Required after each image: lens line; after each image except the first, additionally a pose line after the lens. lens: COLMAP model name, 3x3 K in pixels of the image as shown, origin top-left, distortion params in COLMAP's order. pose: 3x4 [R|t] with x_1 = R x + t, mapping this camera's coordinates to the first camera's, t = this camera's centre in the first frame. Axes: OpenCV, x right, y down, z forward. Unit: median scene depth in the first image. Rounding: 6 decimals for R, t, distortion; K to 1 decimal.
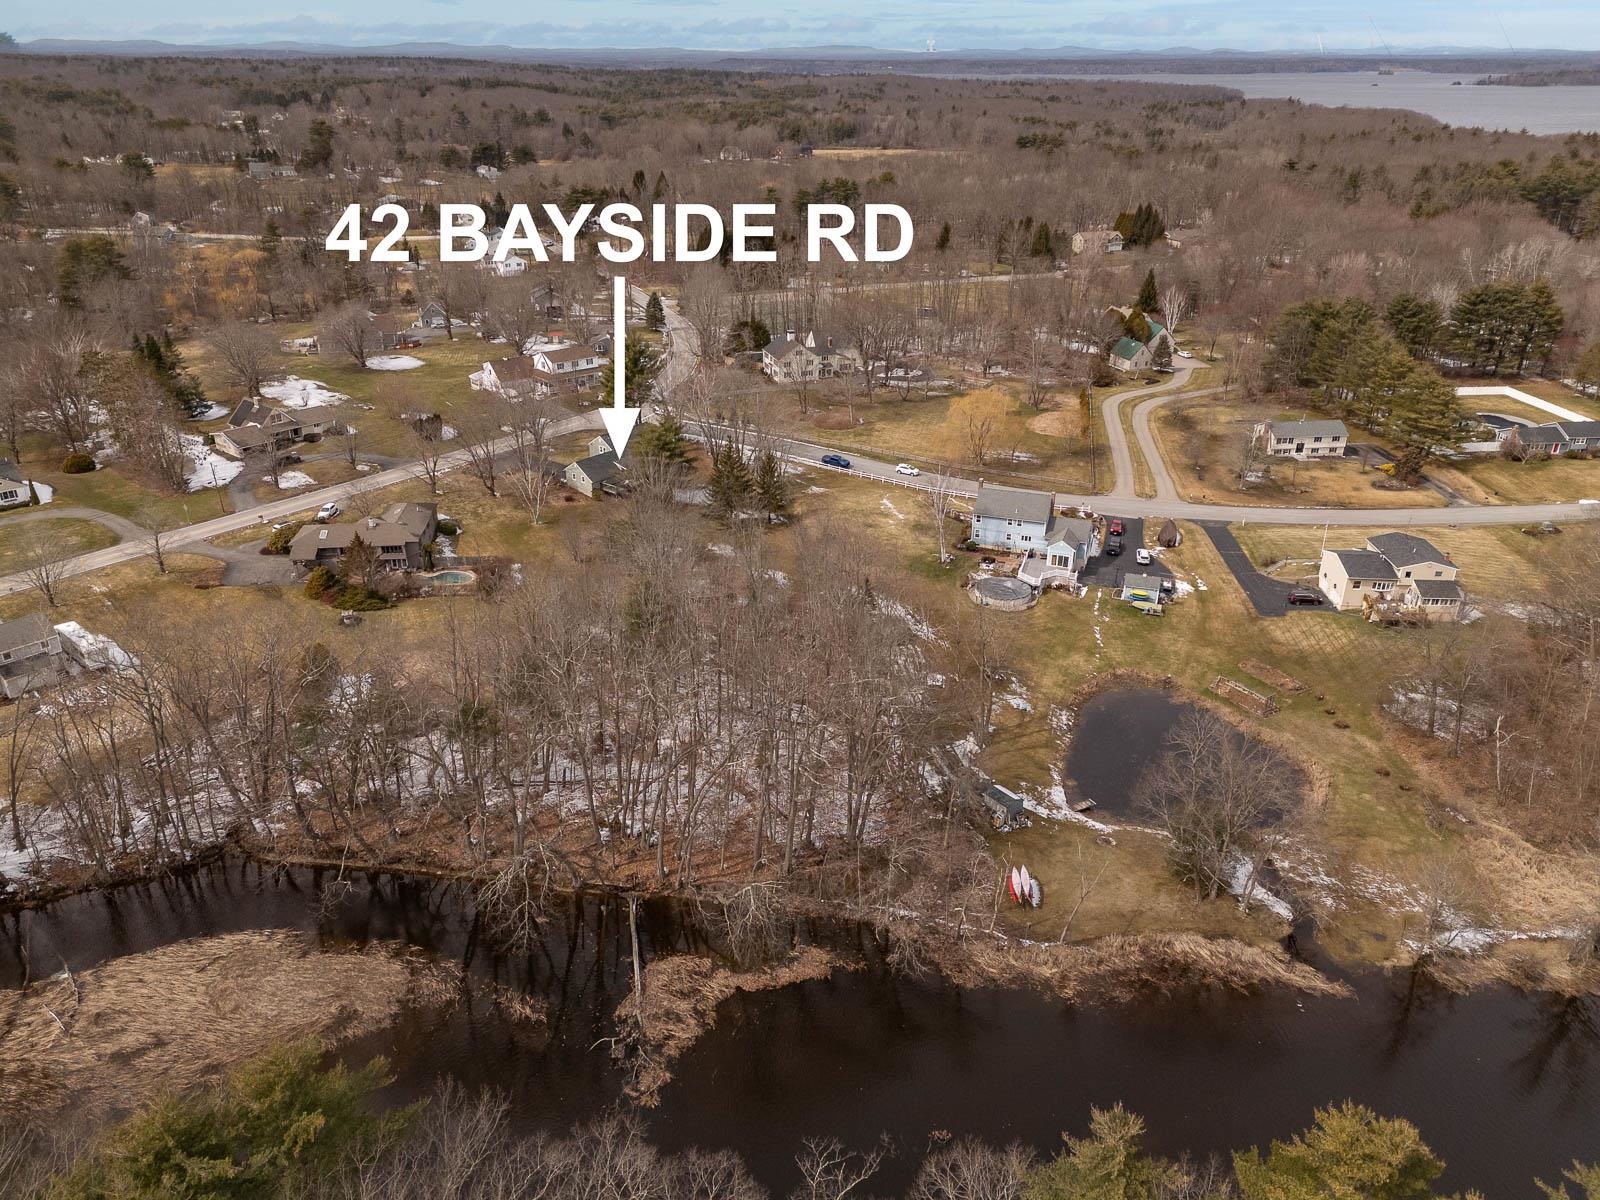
lens RADIAL K [[1130.2, 0, 800.0], [0, 1130.2, 600.0], [0, 0, 1]] dist [0.057530, -0.040399]
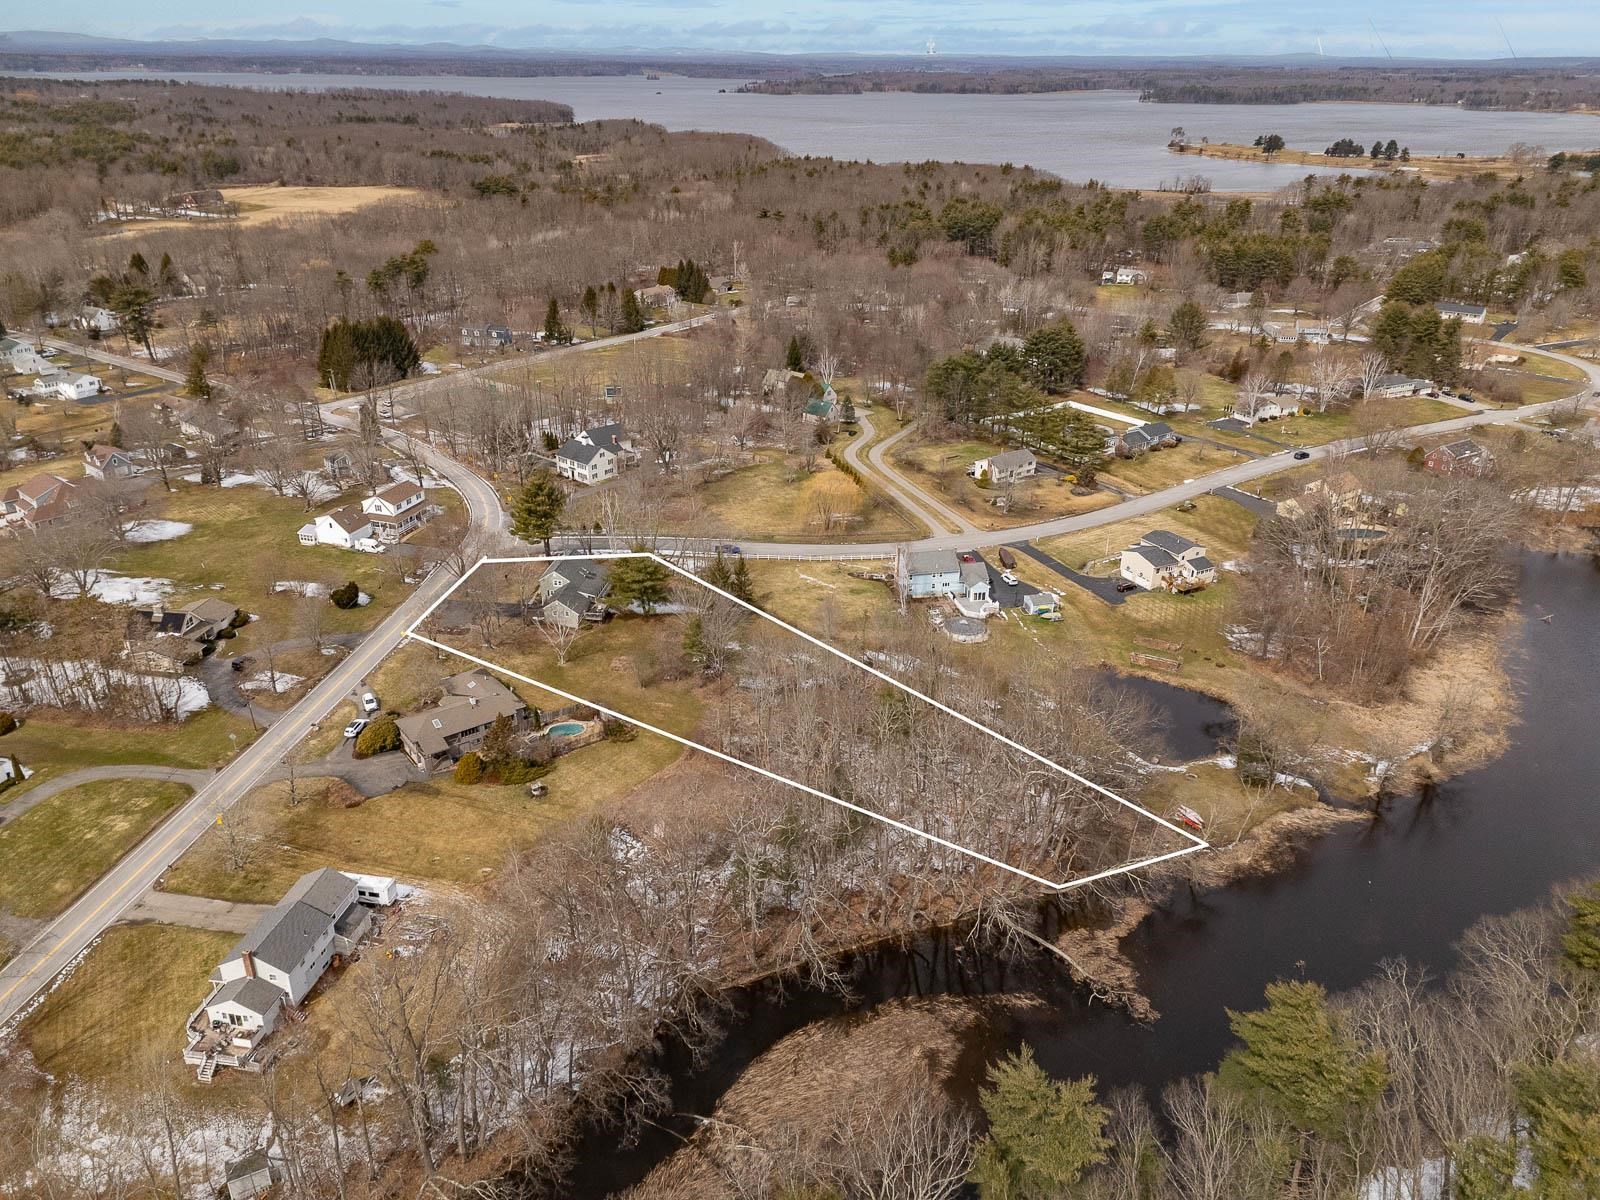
lens RADIAL K [[1144.5, 0, 800.0], [0, 1144.5, 600.0], [0, 0, 1]] dist [0.057122, -0.051335]
pose [[0.854255, -0.213036, 0.474198, -0.614124], [0.215945, 0.975171, 0.049081, -0.147838], [-0.472881, 0.060473, 0.879049, -0.085530]]
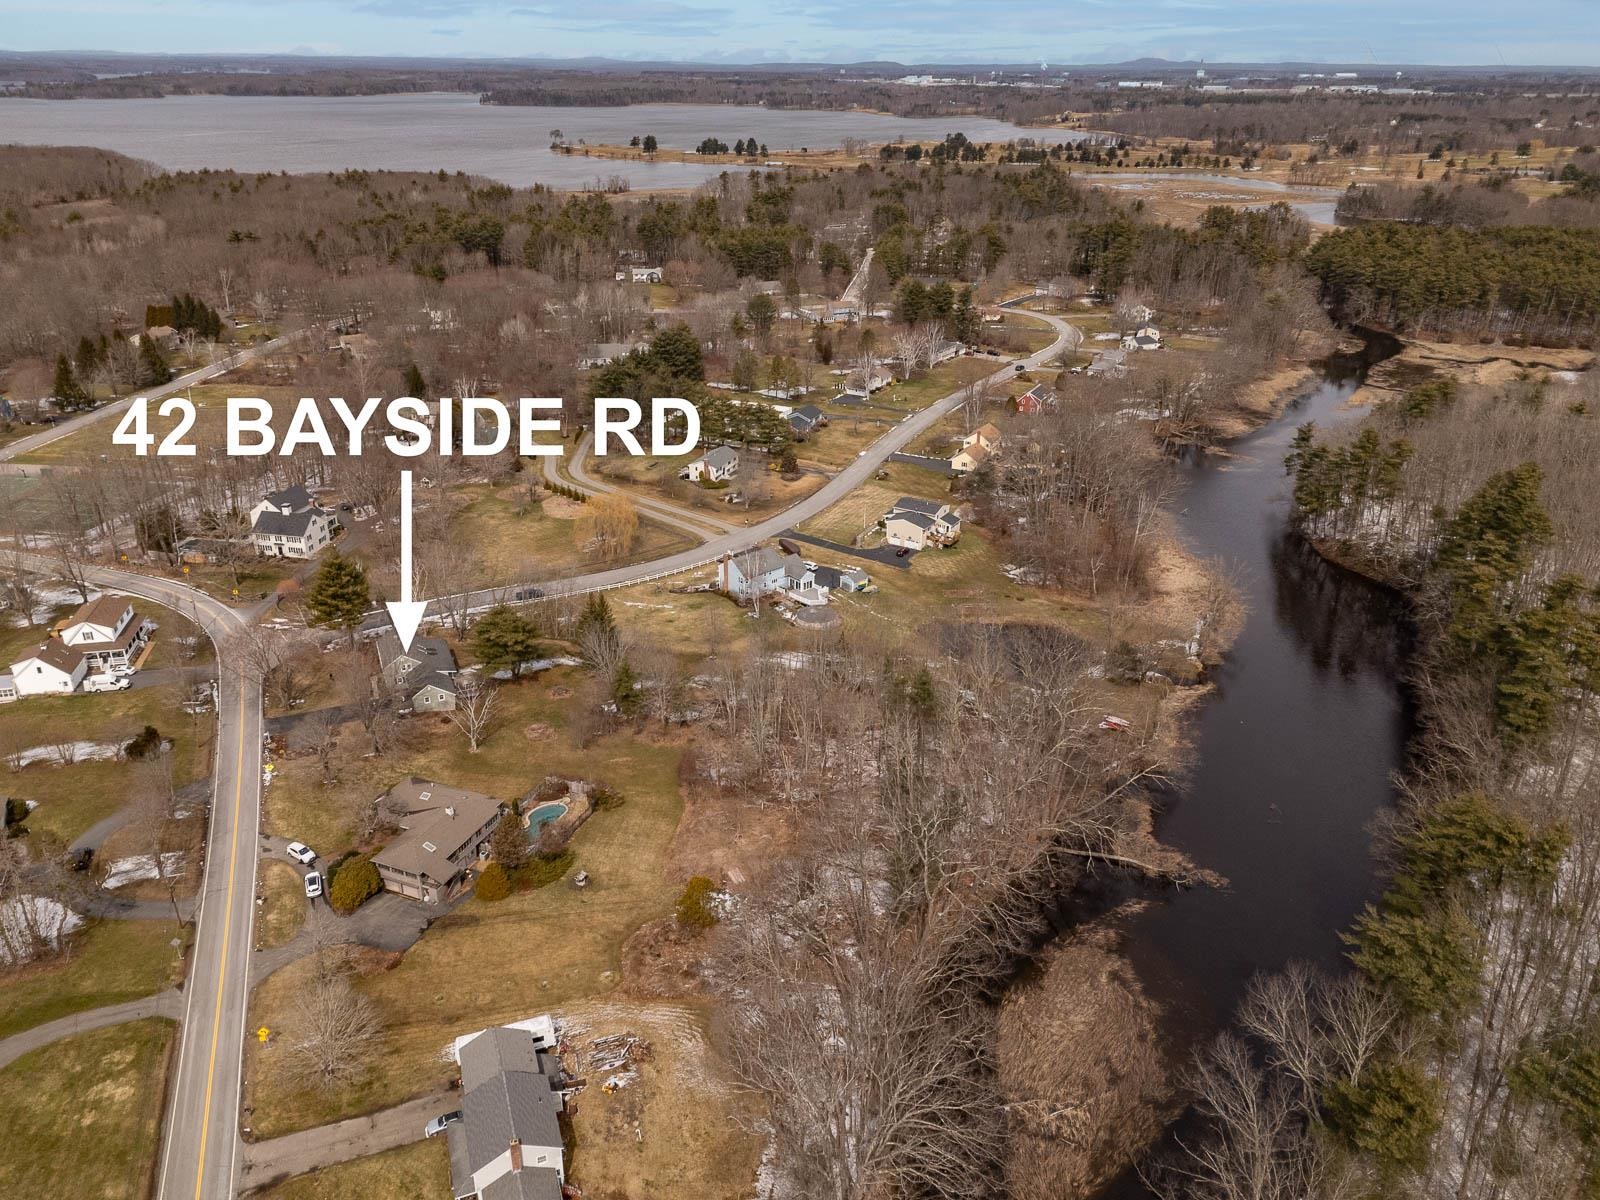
lens RADIAL K [[1144.5, 0, 800.0], [0, 1144.5, 600.0], [0, 0, 1]] dist [0.057122, -0.051335]
pose [[0.482559, -0.362856, 0.797165, -0.938584], [0.370997, 0.909146, 0.189247, -0.299524], [-0.793409, 0.204424, 0.573335, 0.213454]]
